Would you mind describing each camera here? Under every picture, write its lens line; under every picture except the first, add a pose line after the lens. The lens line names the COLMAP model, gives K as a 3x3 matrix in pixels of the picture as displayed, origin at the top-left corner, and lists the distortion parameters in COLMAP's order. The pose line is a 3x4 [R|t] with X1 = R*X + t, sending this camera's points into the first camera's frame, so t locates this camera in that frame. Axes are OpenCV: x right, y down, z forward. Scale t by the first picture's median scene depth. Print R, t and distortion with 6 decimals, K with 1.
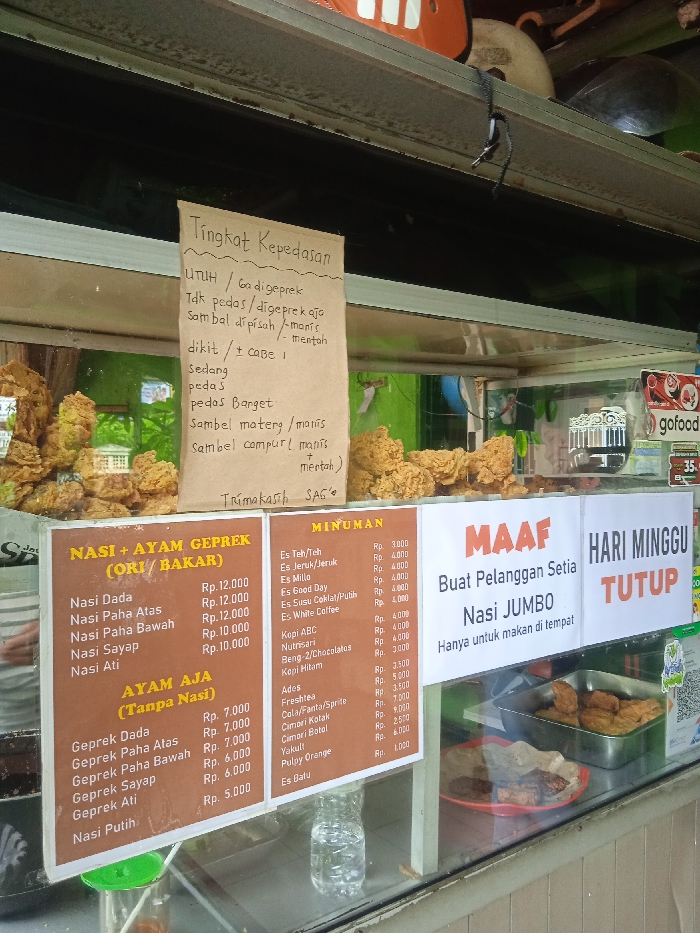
lens RADIAL K [[785.5, 0, 350.0], [0, 785.5, 466.5], [0, 0, 1]] dist [0.021114, -0.009156]
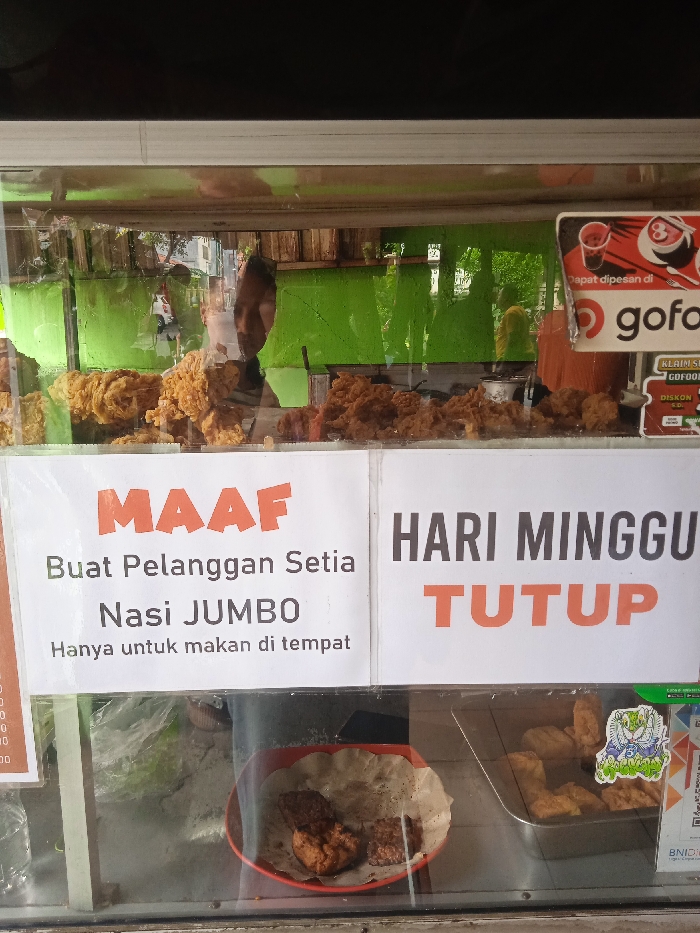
lens RADIAL K [[785.5, 0, 350.0], [0, 785.5, 466.5], [0, 0, 1]] dist [0.021114, -0.009156]
pose [[0.810122, 0.119503, -0.573952, 0.647350], [0.000056, 0.978989, 0.203915, -0.074804], [0.586261, -0.165228, 0.793094, 0.538821]]
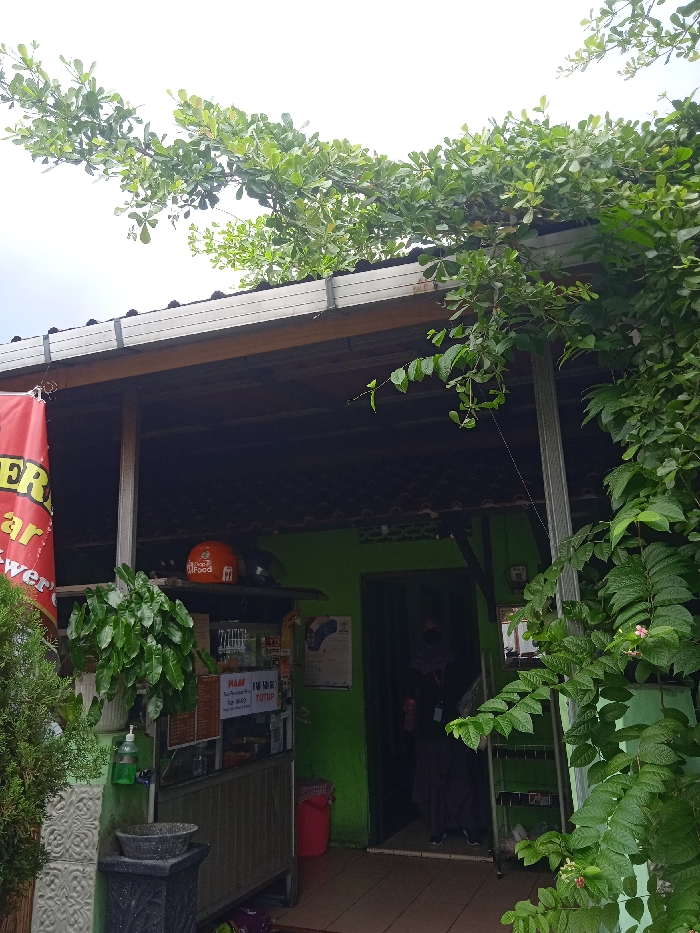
lens RADIAL K [[785.5, 0, 350.0], [0, 785.5, 466.5], [0, 0, 1]] dist [0.021114, -0.009156]
pose [[0.870377, 0.086505, 0.484728, -1.270470], [0.031500, 0.972648, -0.230140, -0.039601], [-0.491378, 0.215577, 0.843845, -2.765584]]
